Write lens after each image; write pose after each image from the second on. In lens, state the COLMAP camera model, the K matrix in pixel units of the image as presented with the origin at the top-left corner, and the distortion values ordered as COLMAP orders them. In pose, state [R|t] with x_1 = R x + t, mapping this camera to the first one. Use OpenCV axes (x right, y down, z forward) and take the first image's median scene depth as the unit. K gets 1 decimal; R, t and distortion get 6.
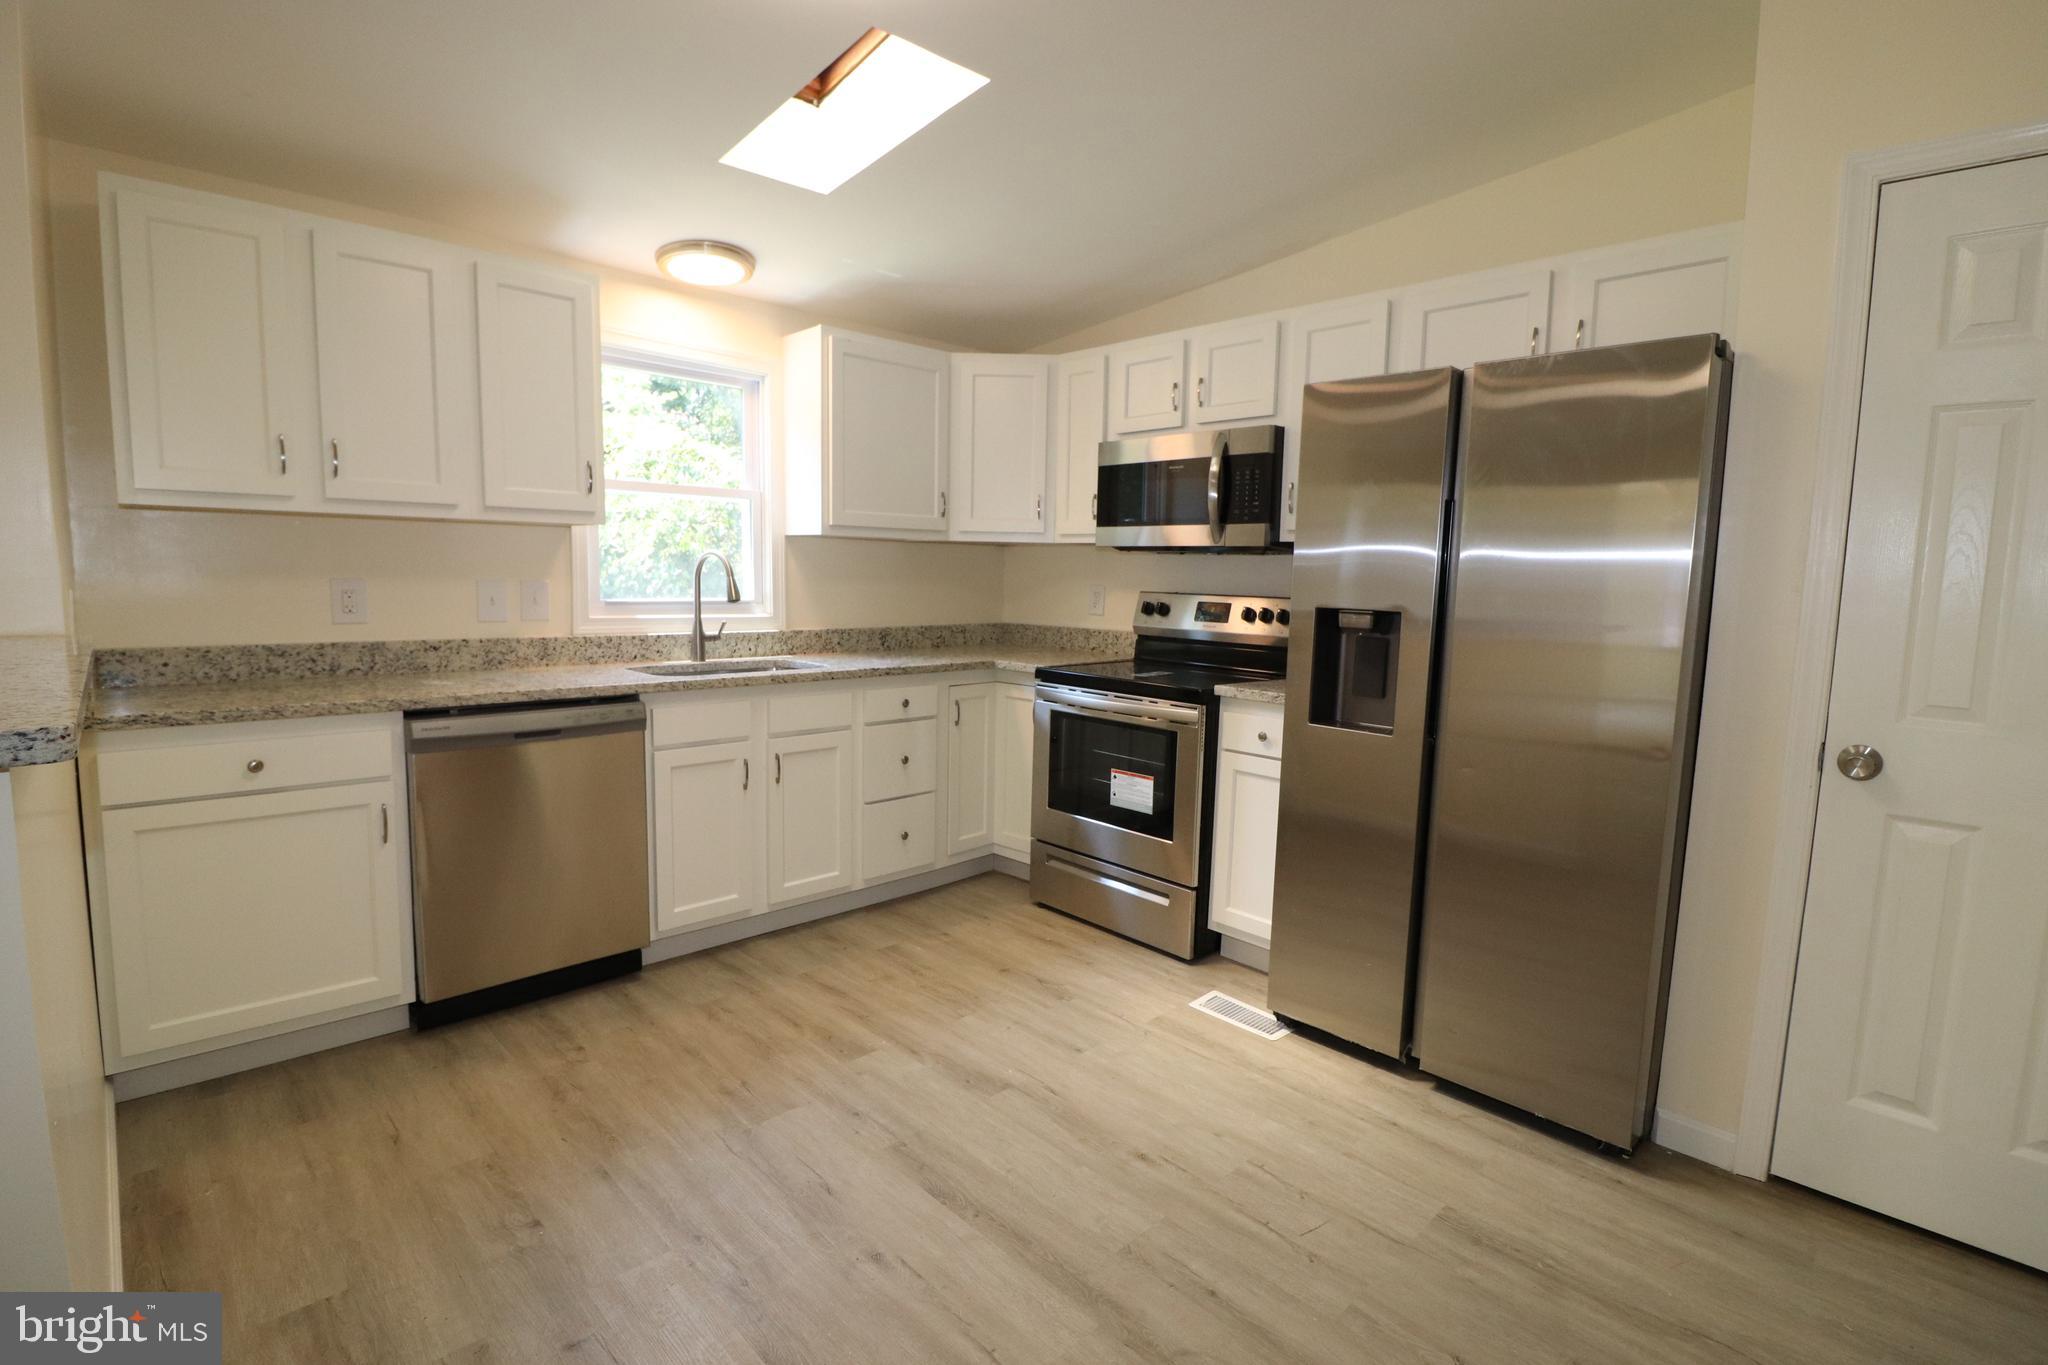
lens RADIAL K [[941.6, 0, 1010.3], [0, 941.6, 678.6], [0, 0, 1]] dist [-0.002048, -0.013471]
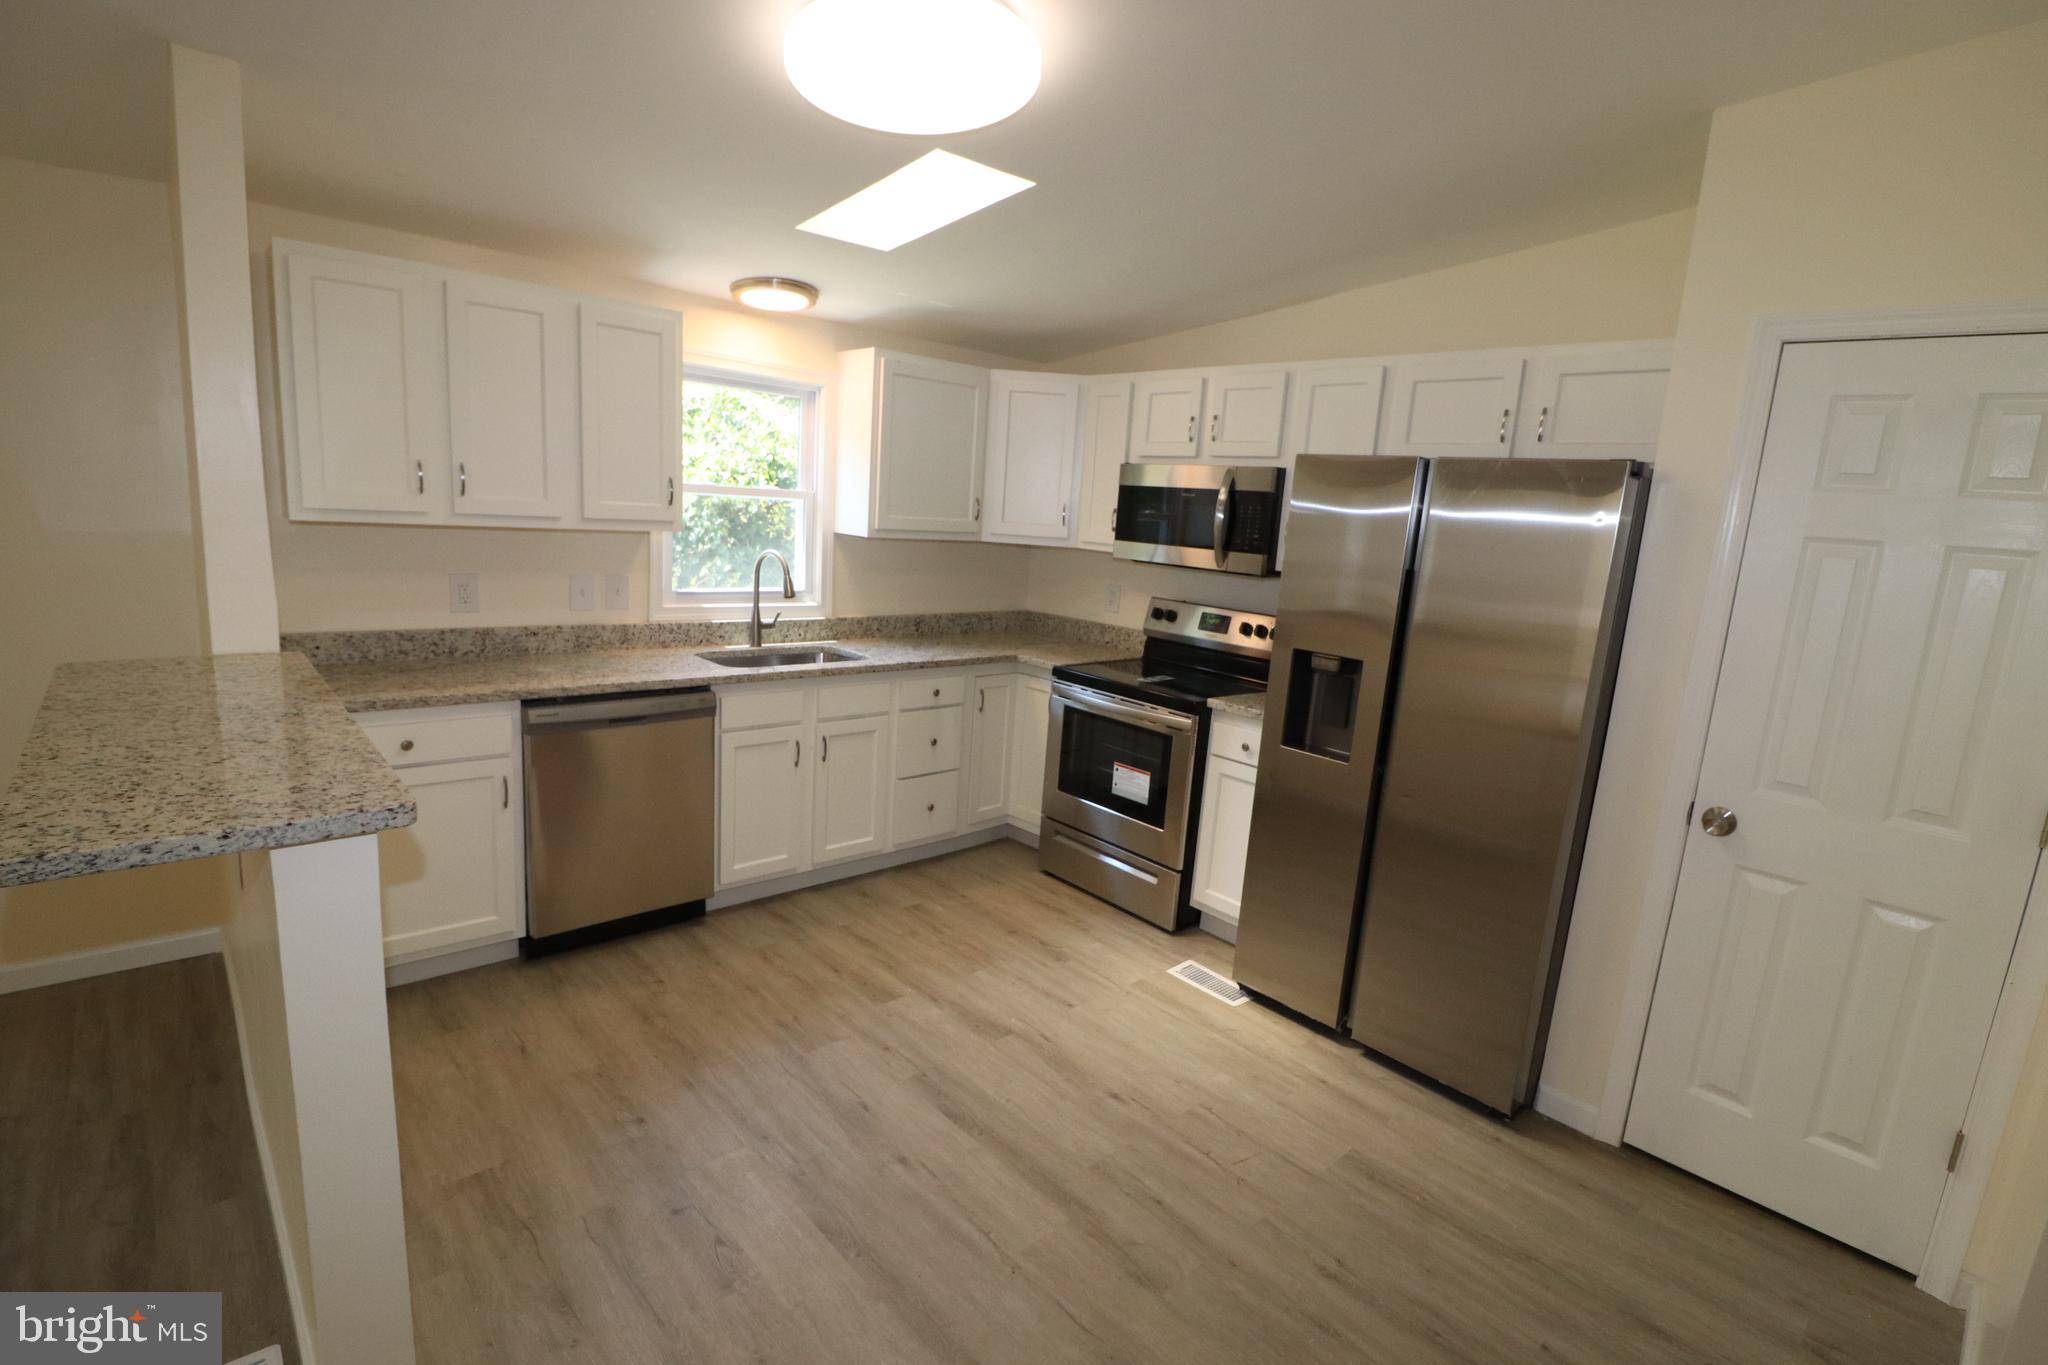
lens RADIAL K [[941.6, 0, 1010.3], [0, 941.6, 678.6], [0, 0, 1]] dist [-0.002048, -0.013471]
pose [[0.998585, 0.048706, -0.021351, 0.000899], [-0.047104, 0.996432, 0.070033, -0.092088], [0.024686, -0.068928, 0.997316, -0.156123]]
